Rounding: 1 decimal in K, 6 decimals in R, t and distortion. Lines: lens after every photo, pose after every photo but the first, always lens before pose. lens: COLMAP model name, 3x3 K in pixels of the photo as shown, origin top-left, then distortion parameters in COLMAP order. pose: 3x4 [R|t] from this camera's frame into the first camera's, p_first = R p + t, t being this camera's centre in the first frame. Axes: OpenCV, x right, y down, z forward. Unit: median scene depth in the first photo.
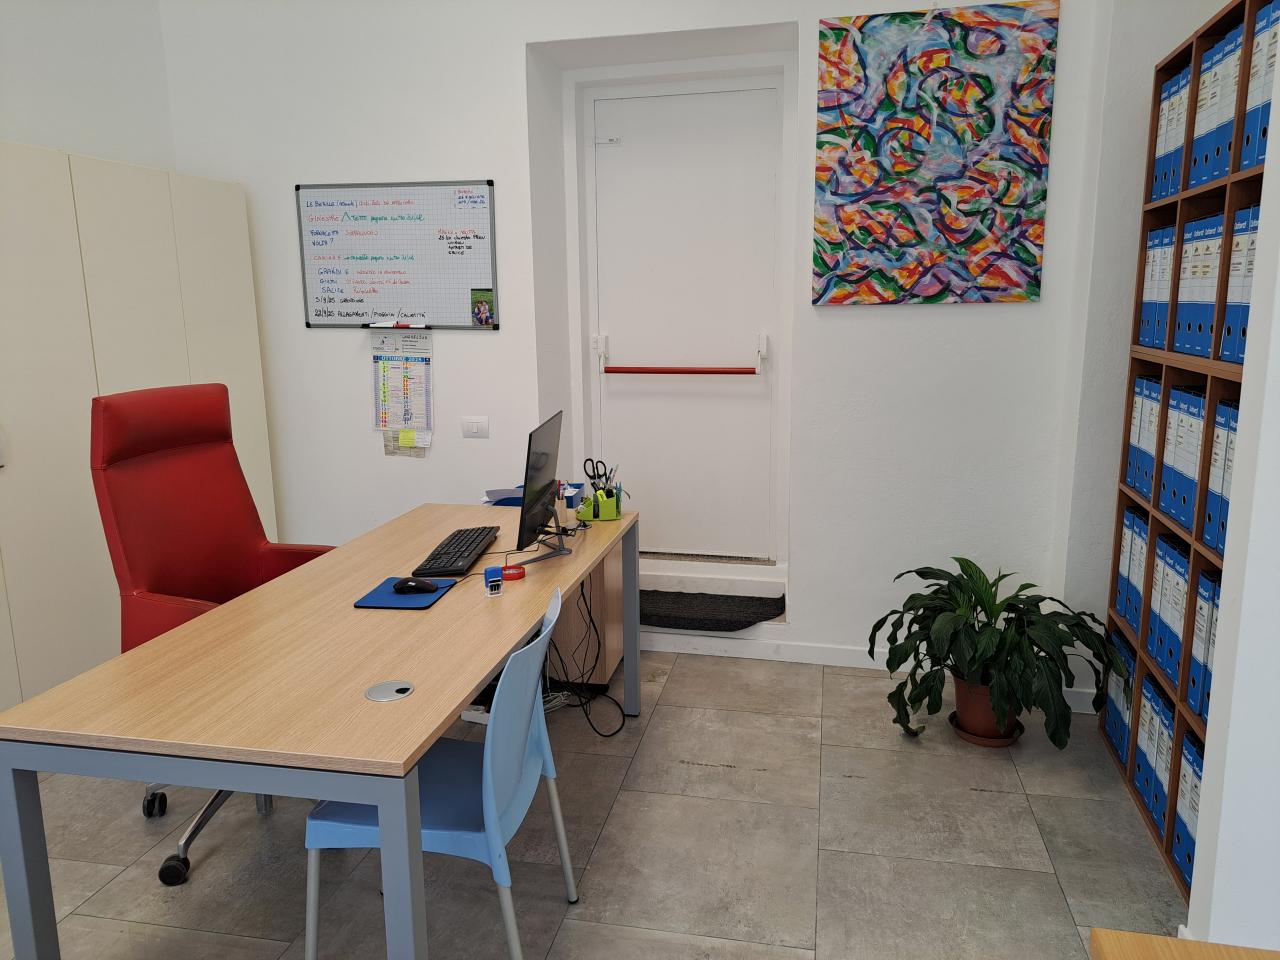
lens RADIAL K [[922.2, 0, 642.5], [0, 922.2, 480.2], [0, 0, 1]] dist [0.011081, 0.000762]
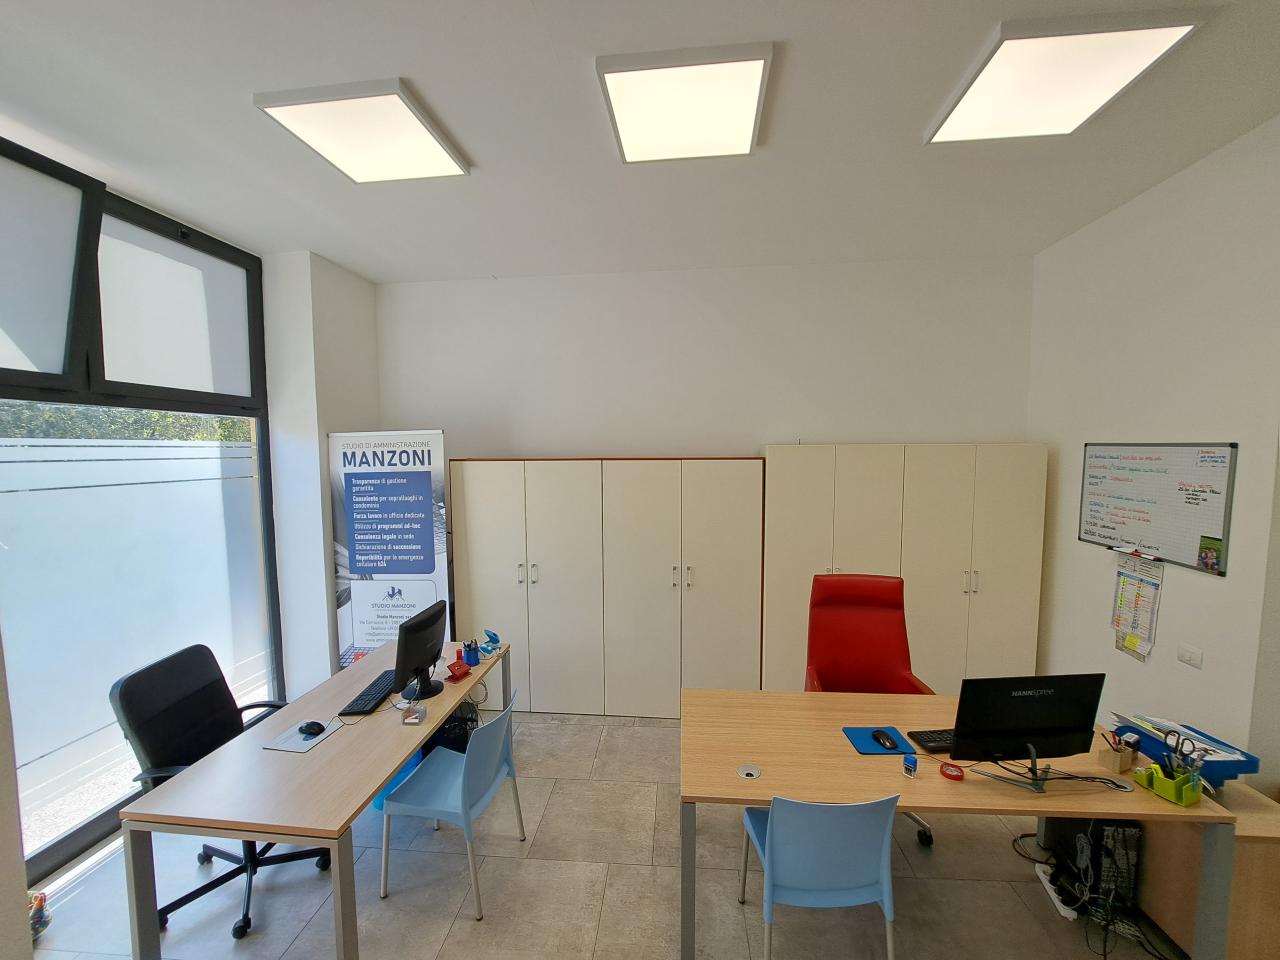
lens RADIAL K [[509.2, 0, 643.7], [0, 509.2, 485.3], [0, 0, 1]] dist [-0.013941, -0.000572]
pose [[0.133905, 0.074527, -0.988188, 0.314218], [-0.186590, 0.981229, 0.048718, -0.166147], [0.973270, 0.177862, 0.145297, 0.231293]]
